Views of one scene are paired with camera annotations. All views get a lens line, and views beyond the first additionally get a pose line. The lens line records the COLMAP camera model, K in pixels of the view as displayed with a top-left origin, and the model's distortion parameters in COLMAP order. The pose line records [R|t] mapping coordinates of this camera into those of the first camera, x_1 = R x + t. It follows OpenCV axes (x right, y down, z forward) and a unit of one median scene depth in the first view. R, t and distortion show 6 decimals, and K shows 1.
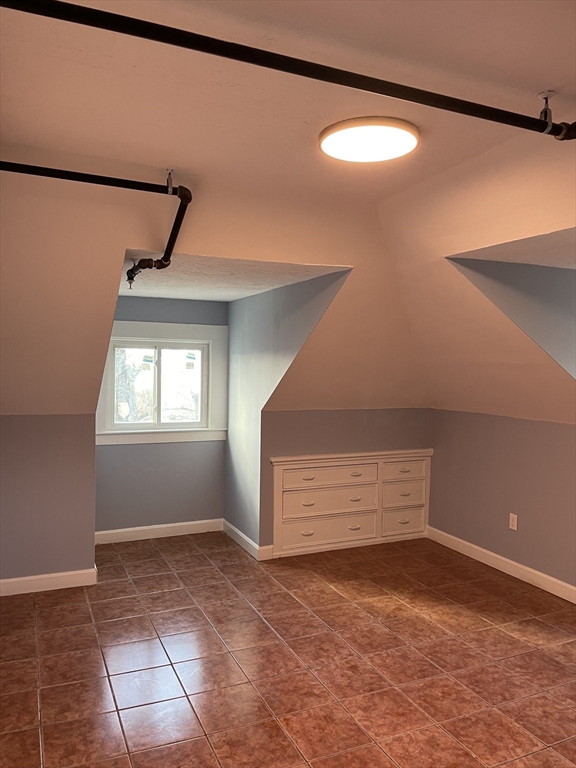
lens RADIAL K [[581.6, 0, 281.1], [0, 581.6, 385.0], [0, 0, 1]] dist [0.070861, -0.099242]
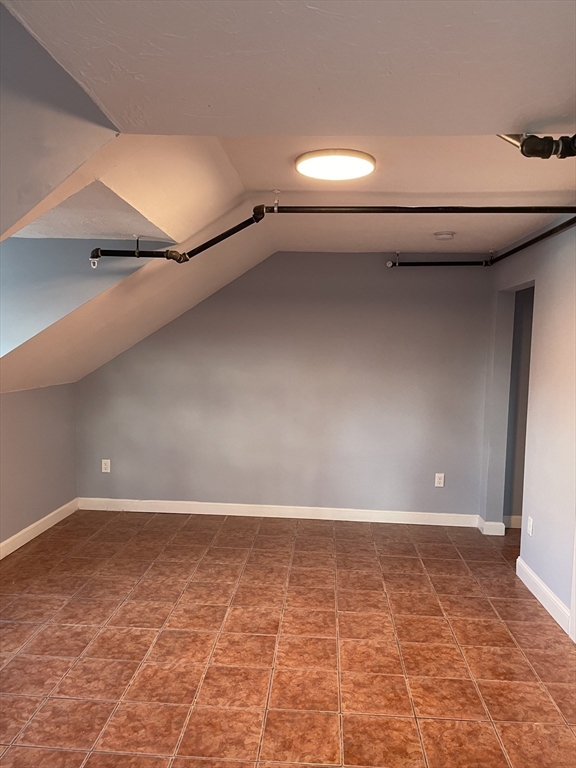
lens RADIAL K [[581.6, 0, 295.0], [0, 581.6, 384.5], [0, 0, 1]] dist [0.070861, -0.099242]
pose [[-0.892131, -0.068934, 0.446488, -0.199214], [-0.024565, 0.994230, 0.104418, -0.045705], [-0.451109, 0.082186, -0.888676, 1.198490]]
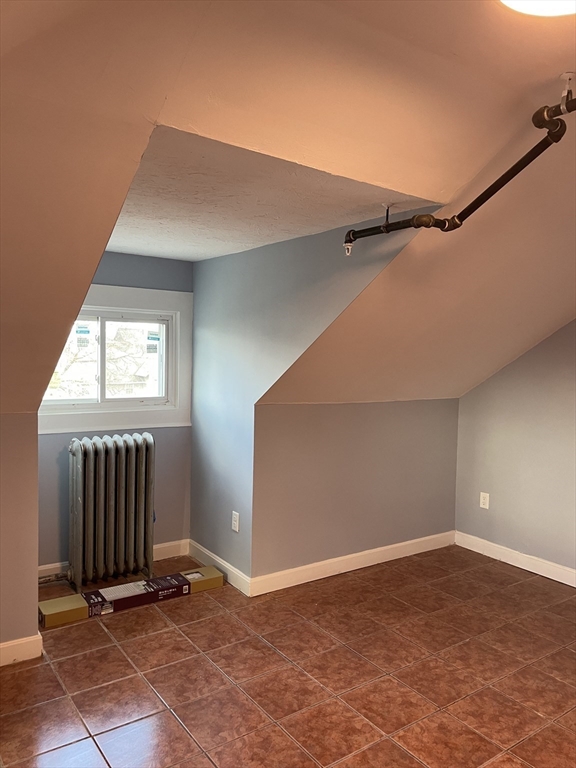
lens RADIAL K [[581.6, 0, 297.4], [0, 581.6, 389.1], [0, 0, 1]] dist [0.070861, -0.099242]
pose [[-0.208892, -0.086749, 0.974084, -0.226754], [0.003417, 0.995987, 0.089433, -0.022019], [-0.977933, 0.022010, -0.207757, 0.775738]]
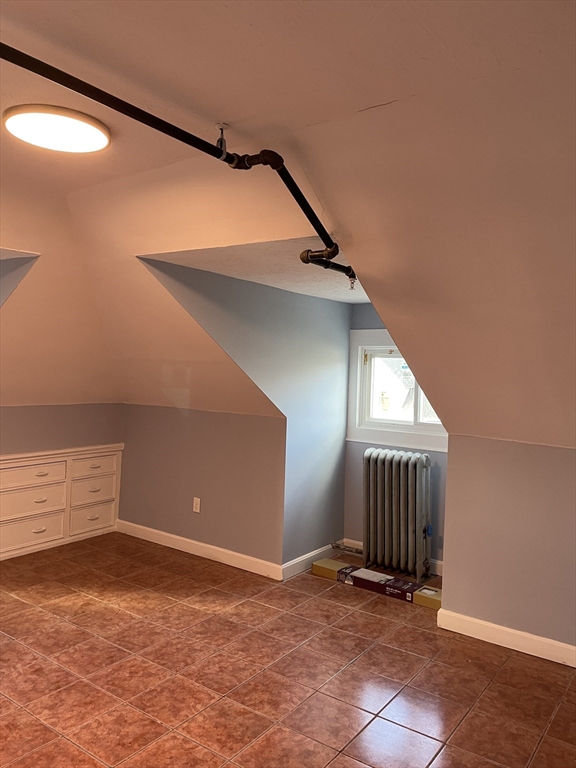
lens RADIAL K [[581.6, 0, 286.7], [0, 581.6, 384.7], [0, 0, 1]] dist [0.070861, -0.099242]
pose [[0.865138, 0.003600, 0.501521, -0.008231], [-0.005091, 0.999986, 0.001604, 0.006431], [-0.501508, -0.003940, 0.865144, -0.030430]]
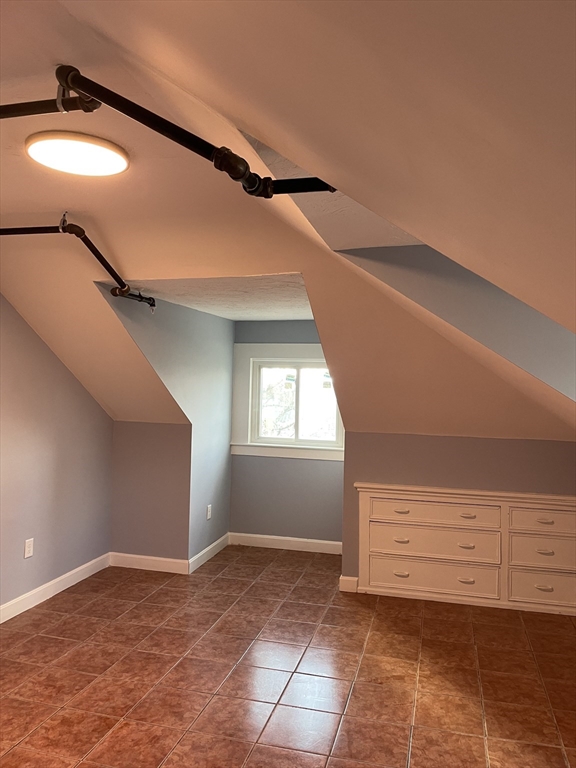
lens RADIAL K [[581.6, 0, 288.2], [0, 581.6, 389.6], [0, 0, 1]] dist [0.070861, -0.099242]
pose [[0.780761, 0.009581, -0.624756, 0.591325], [-0.031301, 0.999227, -0.023793, 0.002370], [0.624045, 0.038133, 0.780457, 0.243965]]
